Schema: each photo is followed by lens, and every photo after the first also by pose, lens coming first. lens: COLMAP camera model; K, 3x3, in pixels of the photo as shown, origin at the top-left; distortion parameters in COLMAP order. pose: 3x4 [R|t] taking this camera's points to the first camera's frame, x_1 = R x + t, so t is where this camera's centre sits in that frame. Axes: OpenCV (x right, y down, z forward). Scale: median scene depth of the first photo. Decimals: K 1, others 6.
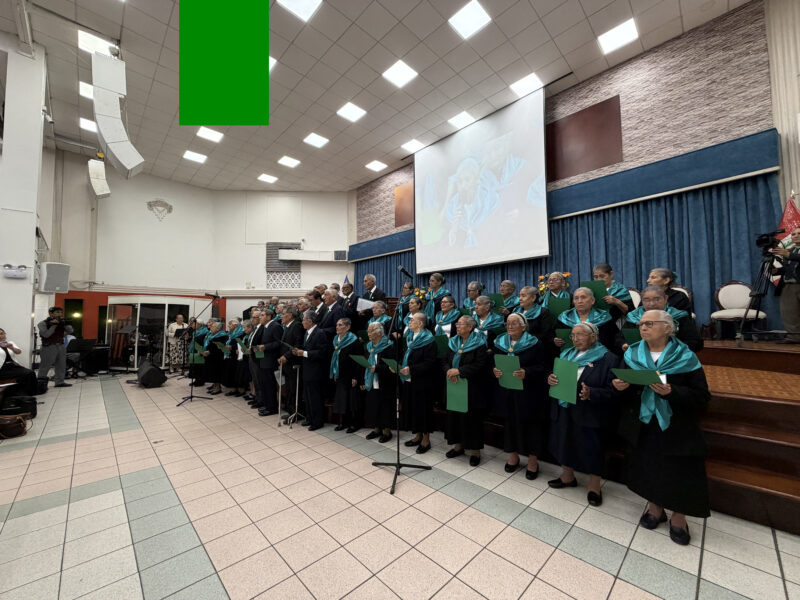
lens RADIAL K [[317.9, 0, 400.0], [0, 317.9, 300.0], [0, 0, 1]] dist [-0.000722, -0.000197]
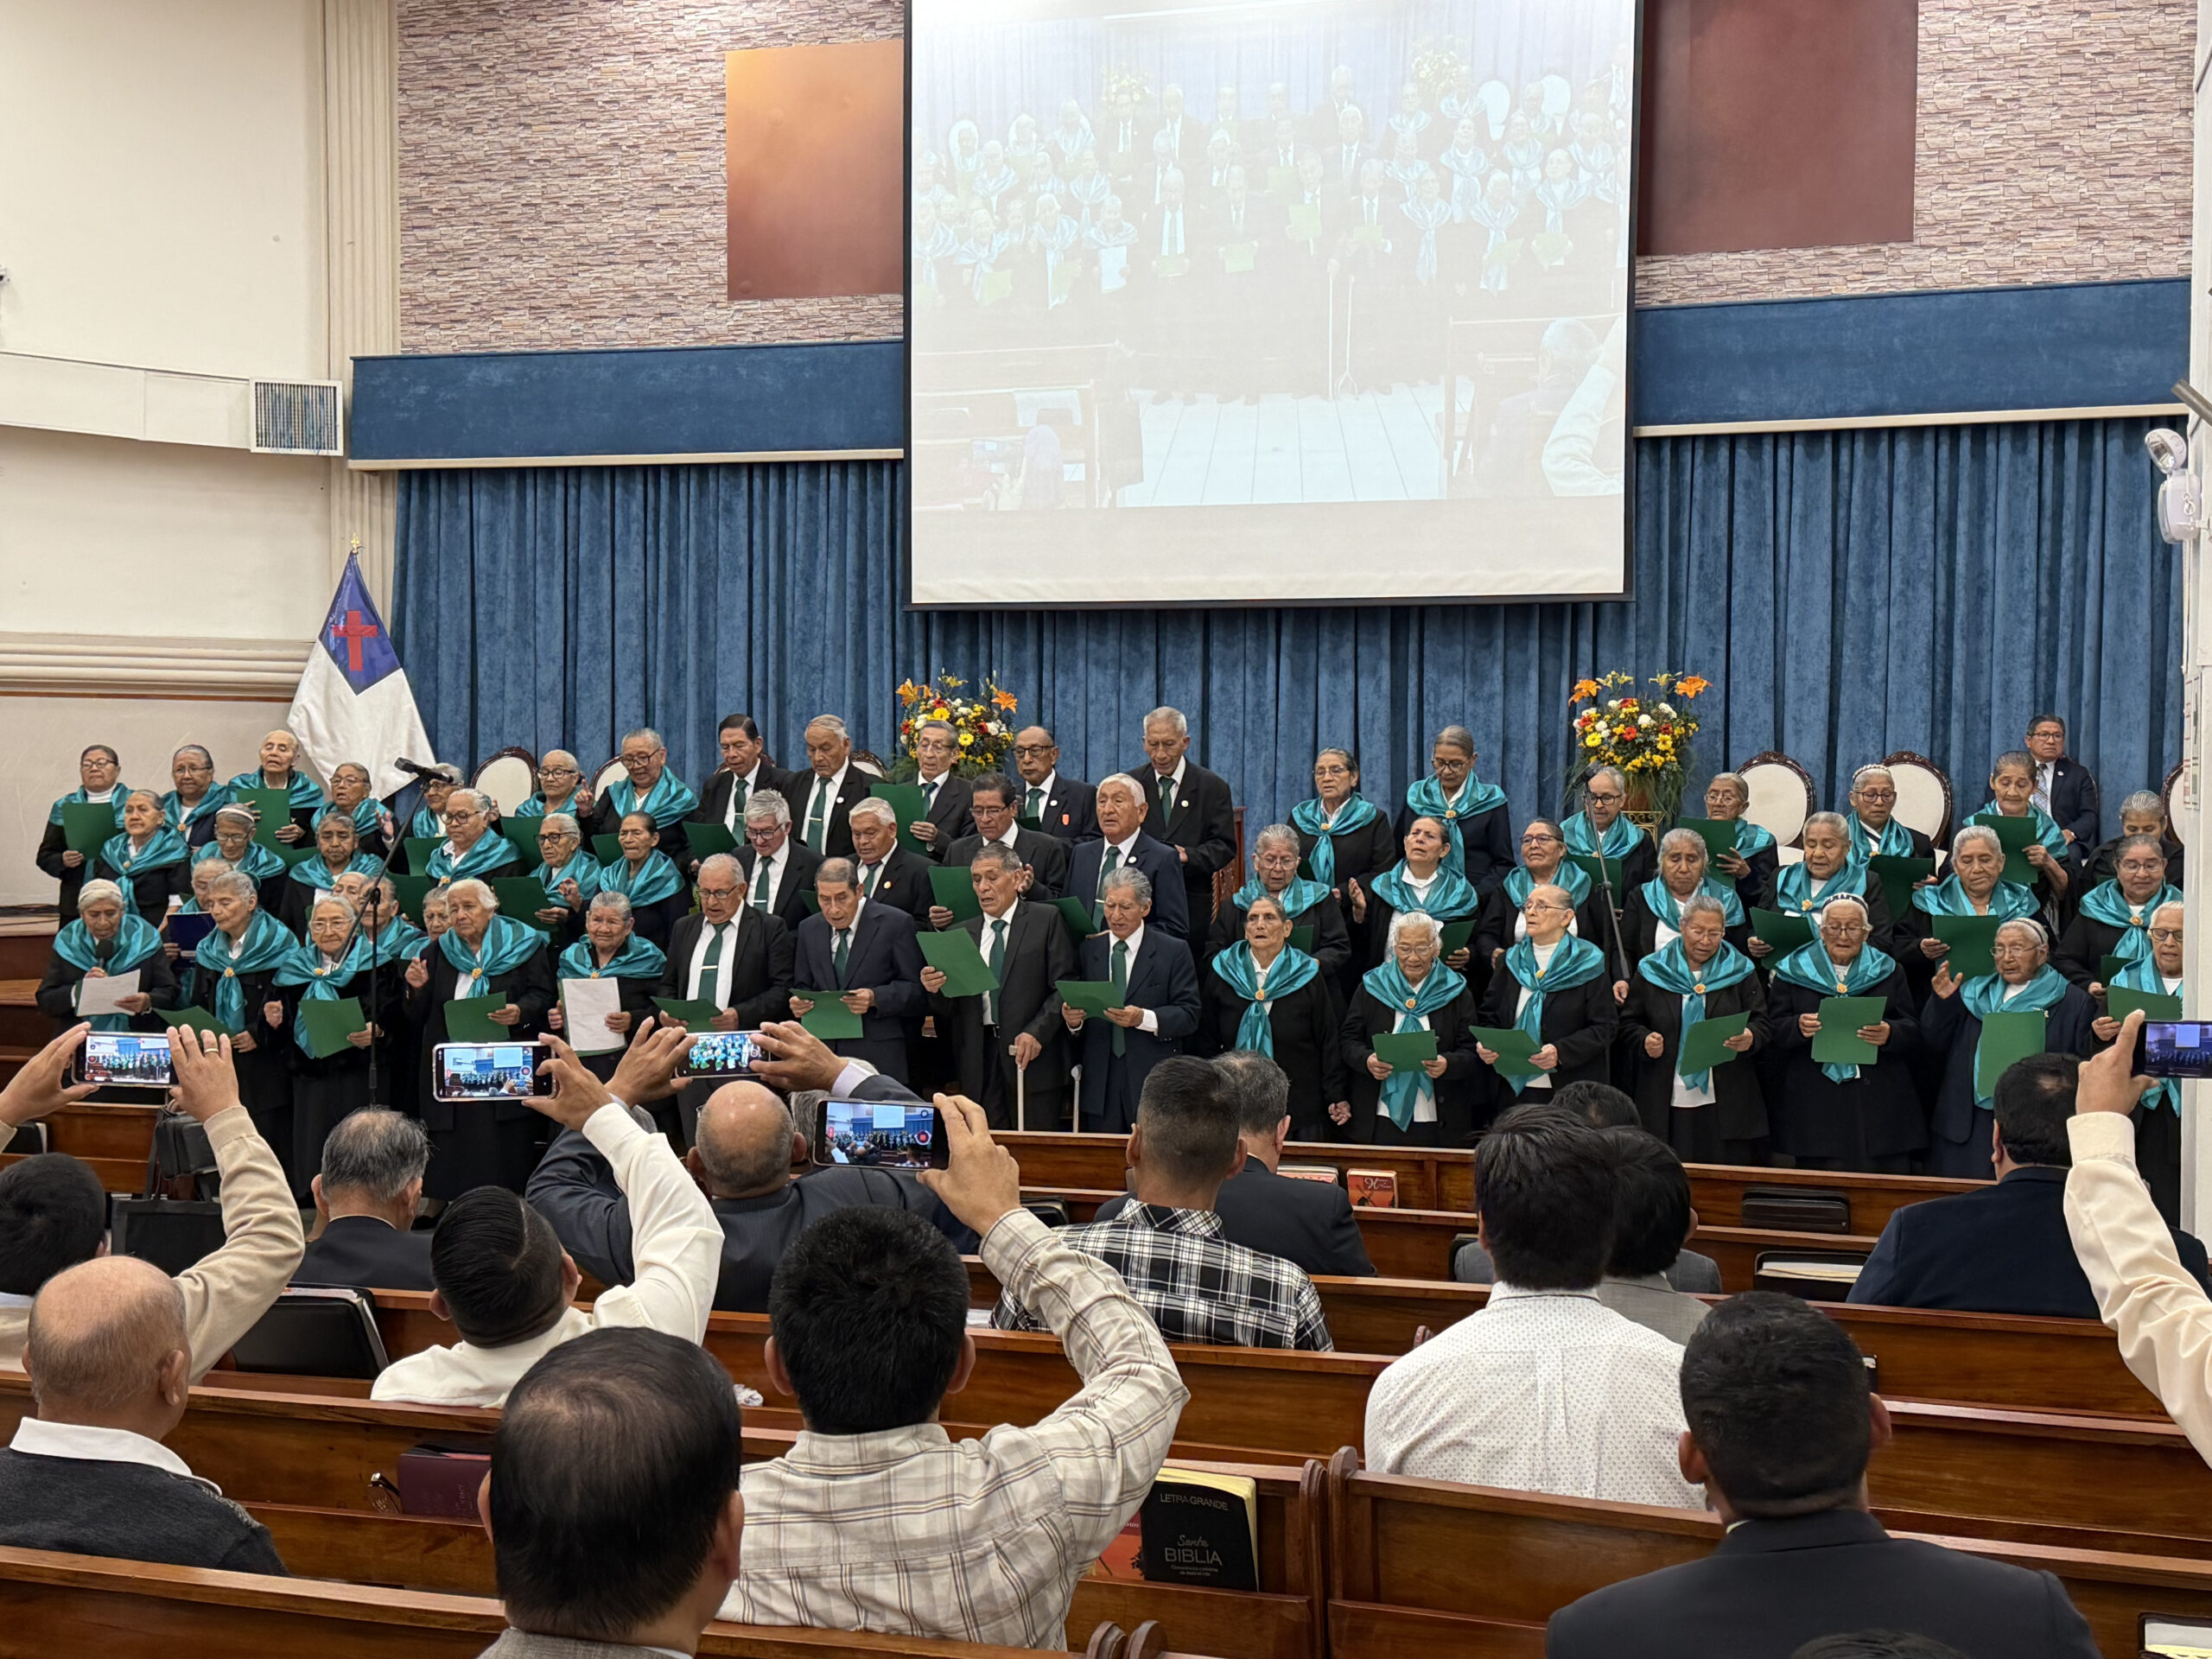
lens RADIAL K [[2803.1, 0, 1106.0], [0, 2803.1, 829.5], [0, 0, 1]] dist [0.217551, -0.508828]
pose [[0.879040, 0.004435, 0.476727, -0.933882], [-0.042414, 0.996719, 0.068933, -0.104742], [-0.474857, -0.080815, 0.876344, -0.711591]]
